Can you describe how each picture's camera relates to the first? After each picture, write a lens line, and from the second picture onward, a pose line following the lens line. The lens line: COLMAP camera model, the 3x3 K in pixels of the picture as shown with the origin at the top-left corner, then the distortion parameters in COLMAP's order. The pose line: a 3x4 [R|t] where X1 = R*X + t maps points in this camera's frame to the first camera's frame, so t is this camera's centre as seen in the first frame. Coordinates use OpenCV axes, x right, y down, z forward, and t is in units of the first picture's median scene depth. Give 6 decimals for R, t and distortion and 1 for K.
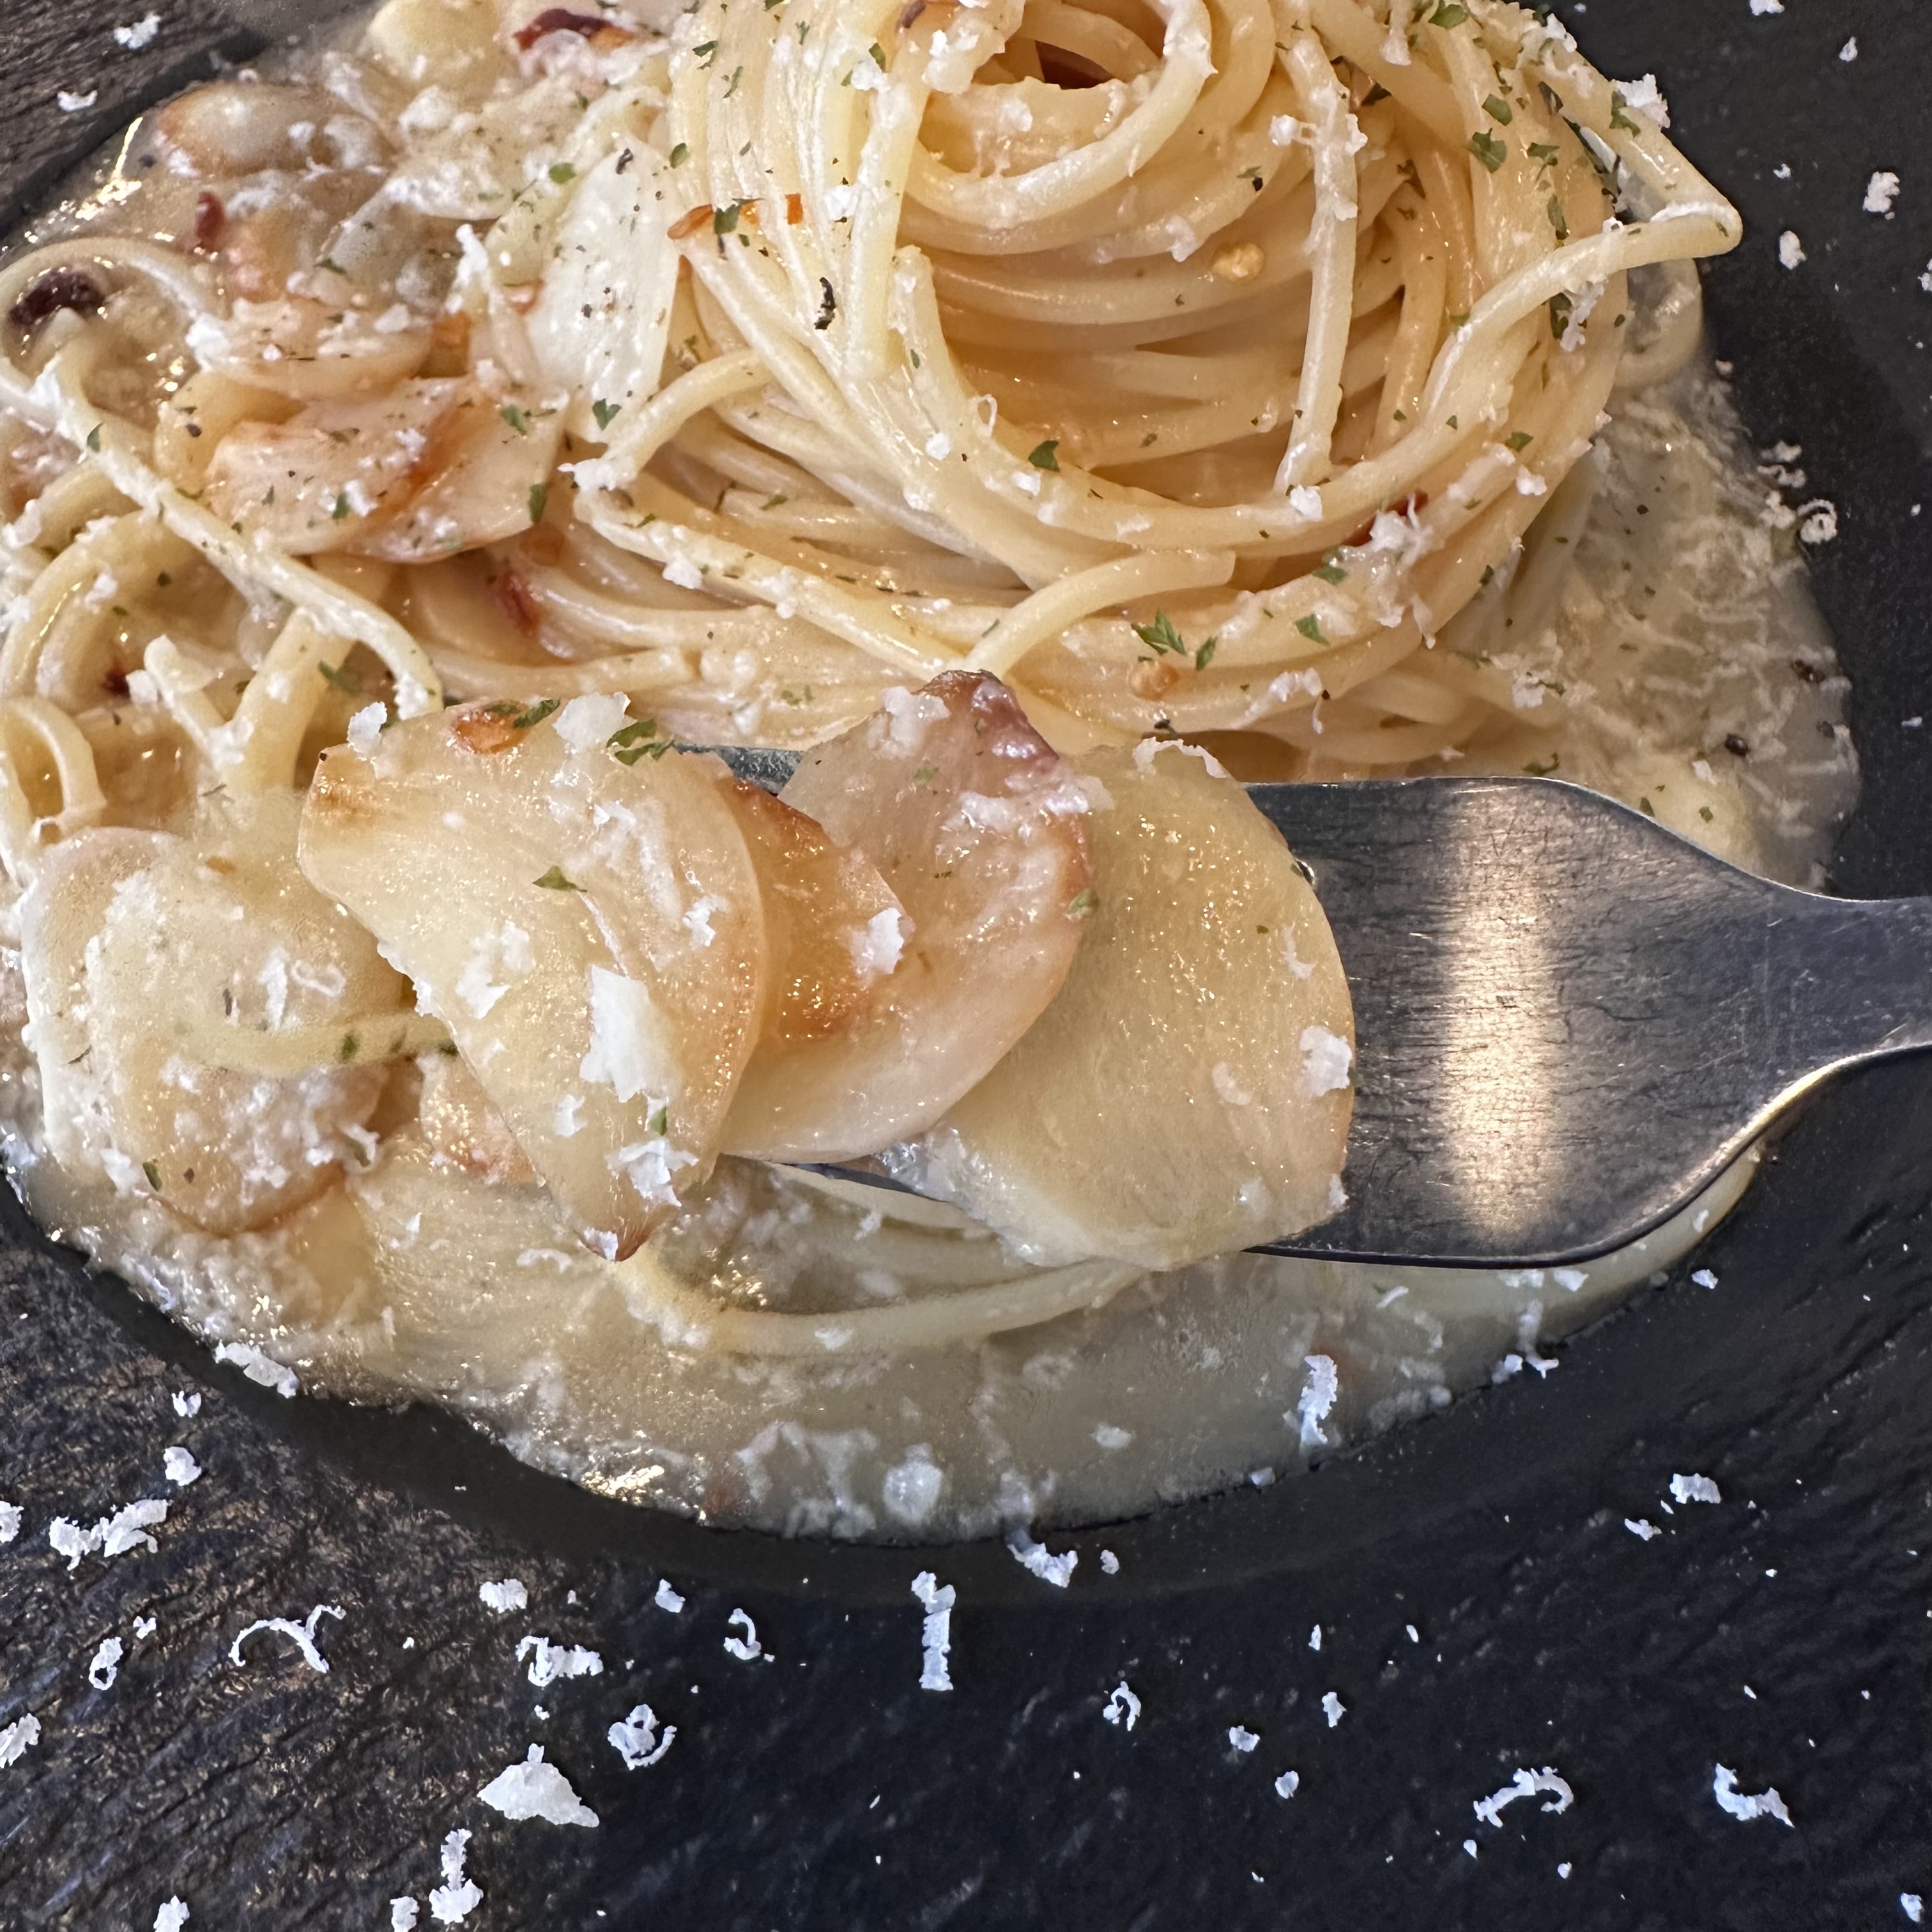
lens RADIAL K [[1803.2, 0, 759.0], [0, 1803.2, 898.5], [0, 0, 1]] dist [-0.015257, 0.008317]
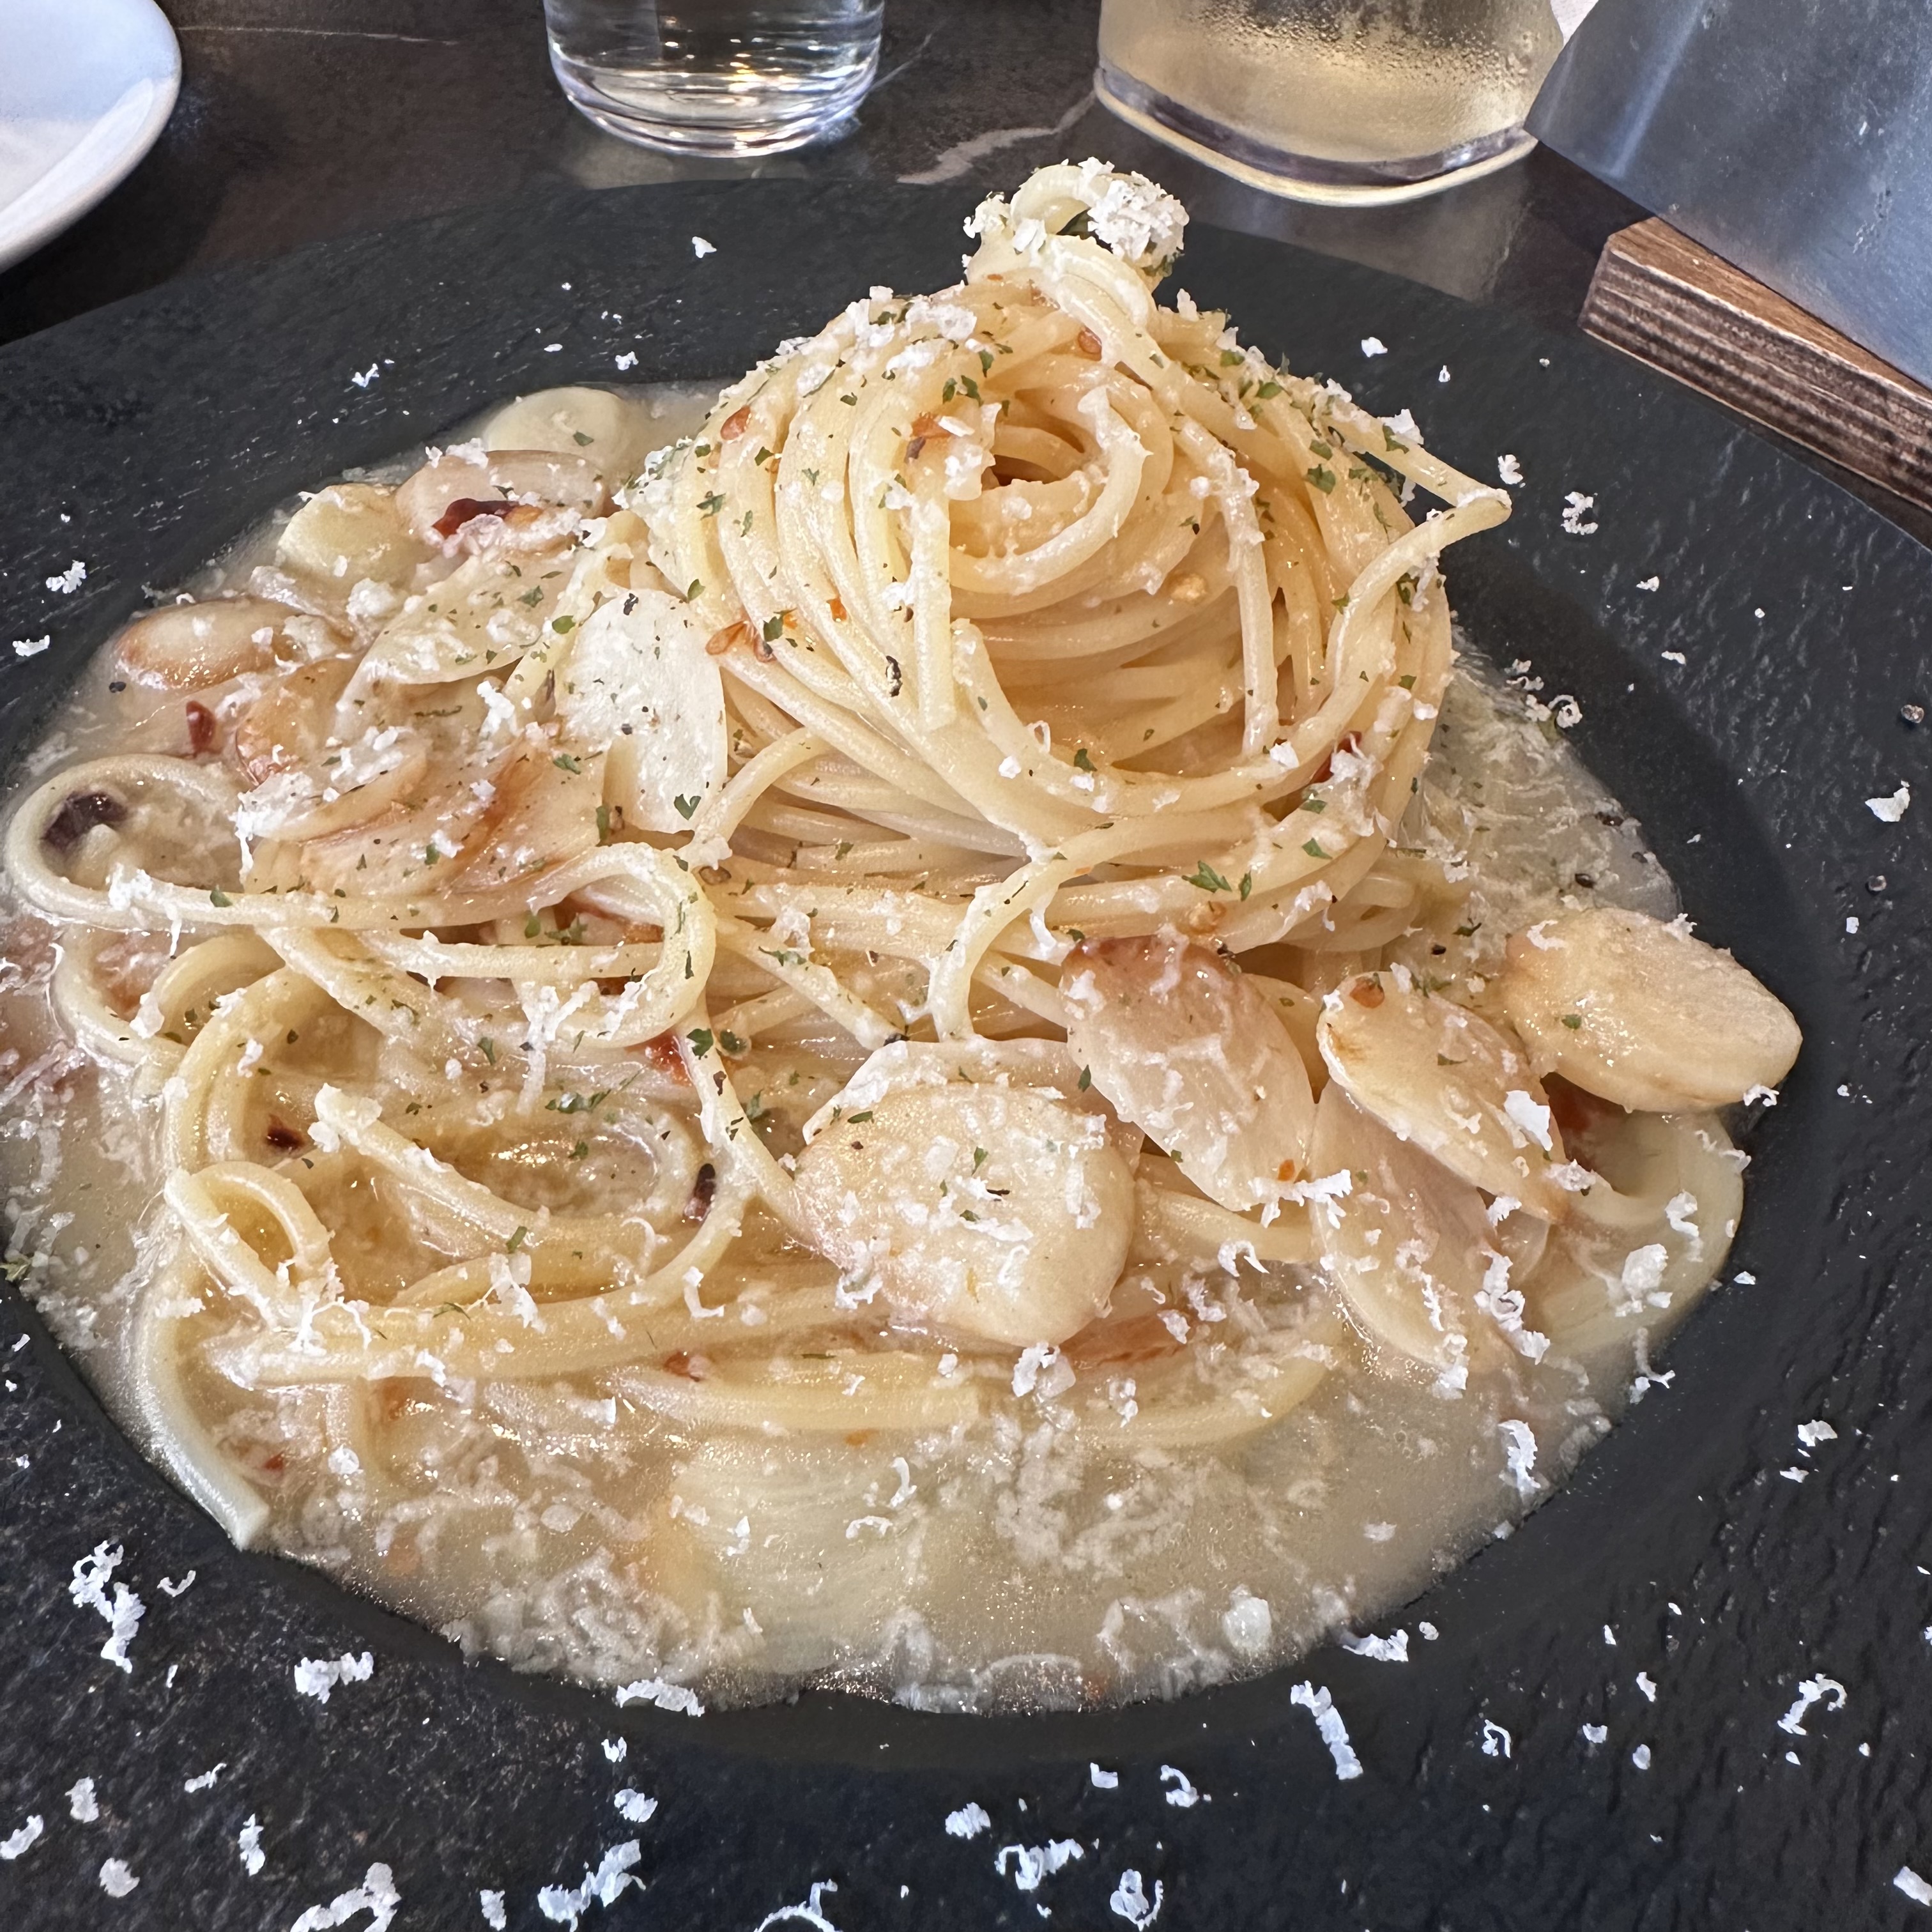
lens RADIAL K [[1785.9, 0, 832.1], [0, 1785.9, 961.1], [0, 0, 1]] dist [0.000693, -0.008218]
pose [[0.948314, -0.214456, 0.233898, -0.319070], [0.253447, 0.955398, -0.151589, 0.027967], [-0.190956, 0.203035, 0.960371, -0.116789]]
